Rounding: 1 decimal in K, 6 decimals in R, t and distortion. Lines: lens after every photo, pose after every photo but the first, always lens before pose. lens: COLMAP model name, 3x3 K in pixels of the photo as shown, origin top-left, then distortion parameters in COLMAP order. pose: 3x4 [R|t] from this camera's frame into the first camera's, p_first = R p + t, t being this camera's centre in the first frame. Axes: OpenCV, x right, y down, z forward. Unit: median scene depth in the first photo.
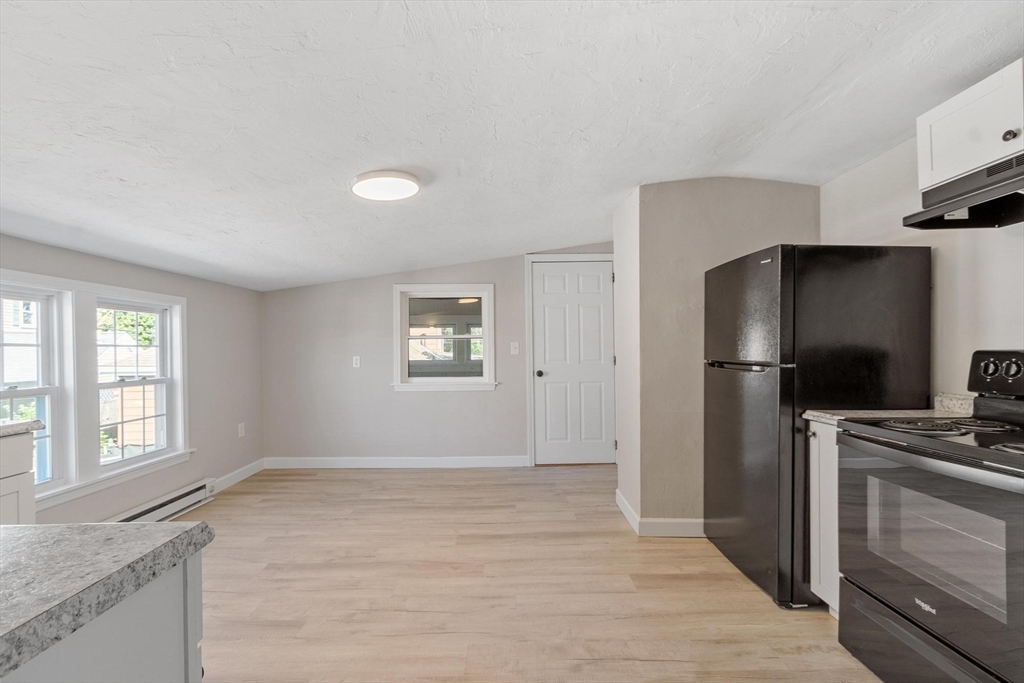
lens RADIAL K [[445.7, 0, 516.5], [0, 445.7, 350.1], [0, 0, 1]] dist [0.003061, -0.001824]
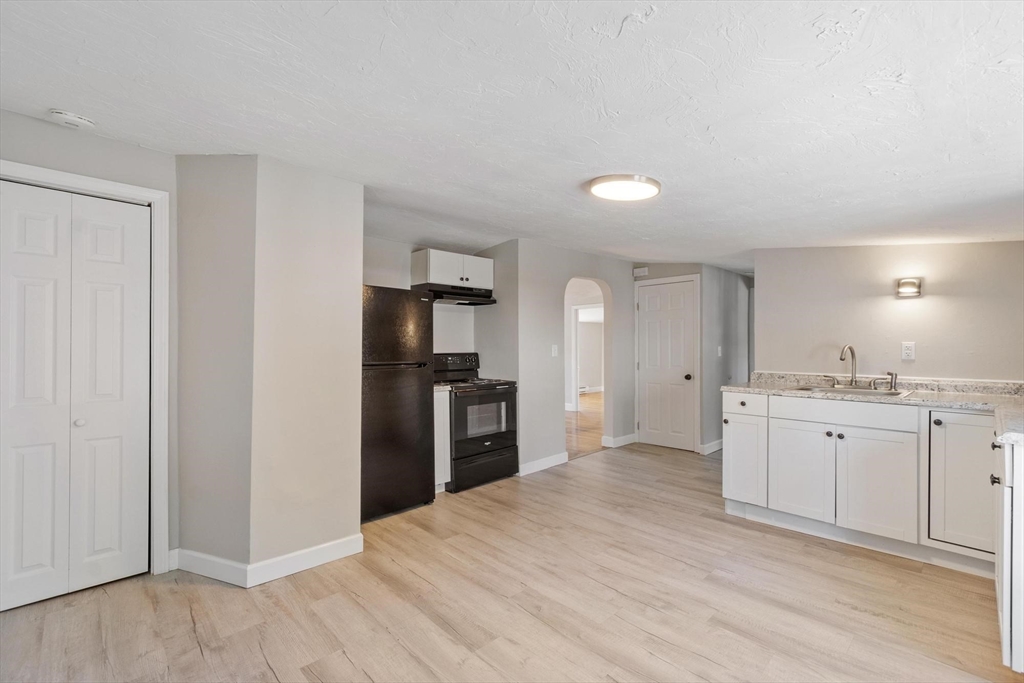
lens RADIAL K [[445.7, 0, 514.9], [0, 445.7, 348.3], [0, 0, 1]] dist [0.003061, -0.001824]
pose [[-0.682377, 0.010978, 0.730918, -0.839285], [0.010245, 0.999933, -0.005454, -0.008281], [-0.730929, 0.003767, -0.682443, 1.835323]]
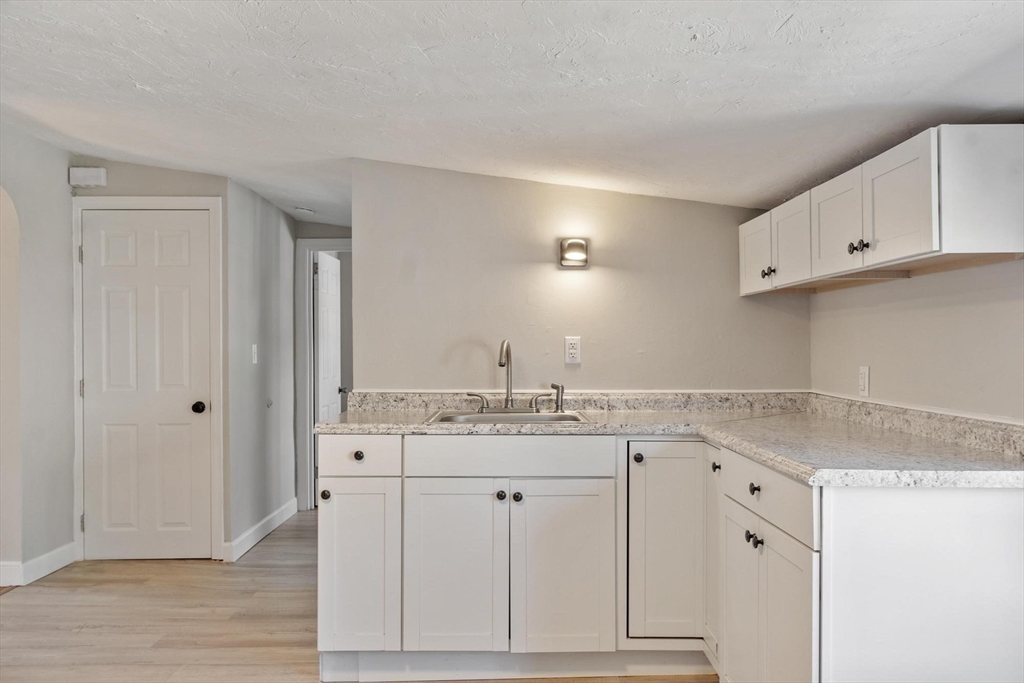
lens RADIAL K [[810.1, 0, 511.6], [0, 810.1, 350.8], [0, 0, 1]] dist [0.001661, 0.005418]
pose [[-0.999911, 0.013228, 0.001543, -0.539605], [0.013234, 0.999905, 0.003900, -0.001777], [-0.001492, 0.003921, -0.999991, 1.627802]]
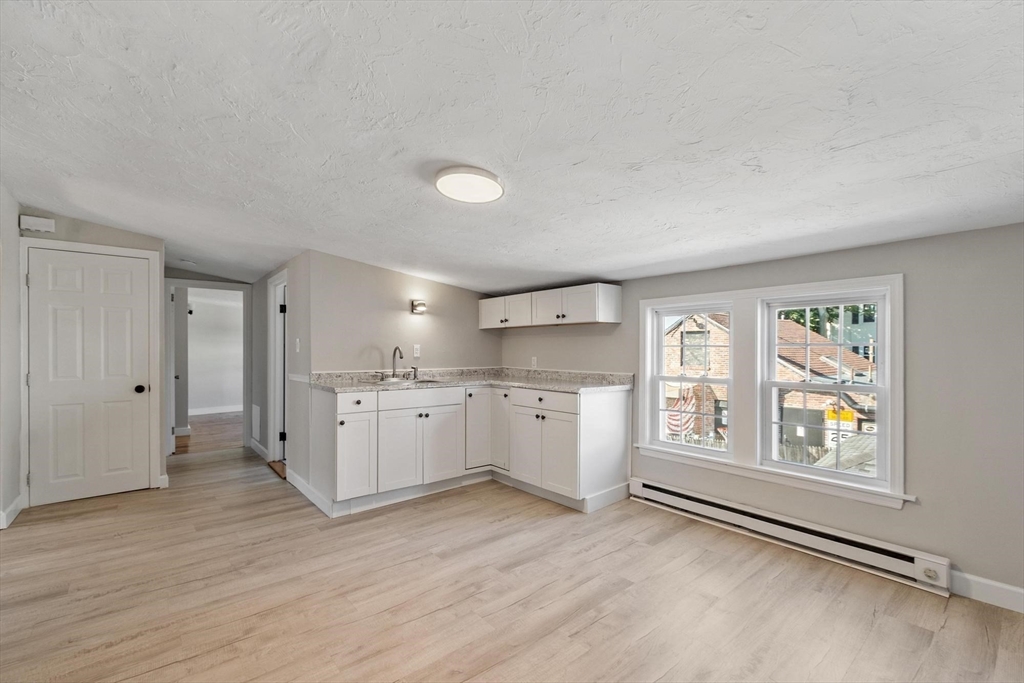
lens RADIAL K [[445.7, 0, 513.2], [0, 445.7, 349.3], [0, 0, 1]] dist [0.003061, -0.001824]
pose [[-0.778215, 0.012004, -0.627883, 0.247305], [0.008239, 0.999926, 0.008904, -0.017130], [0.627943, 0.001756, -0.778257, 1.805339]]
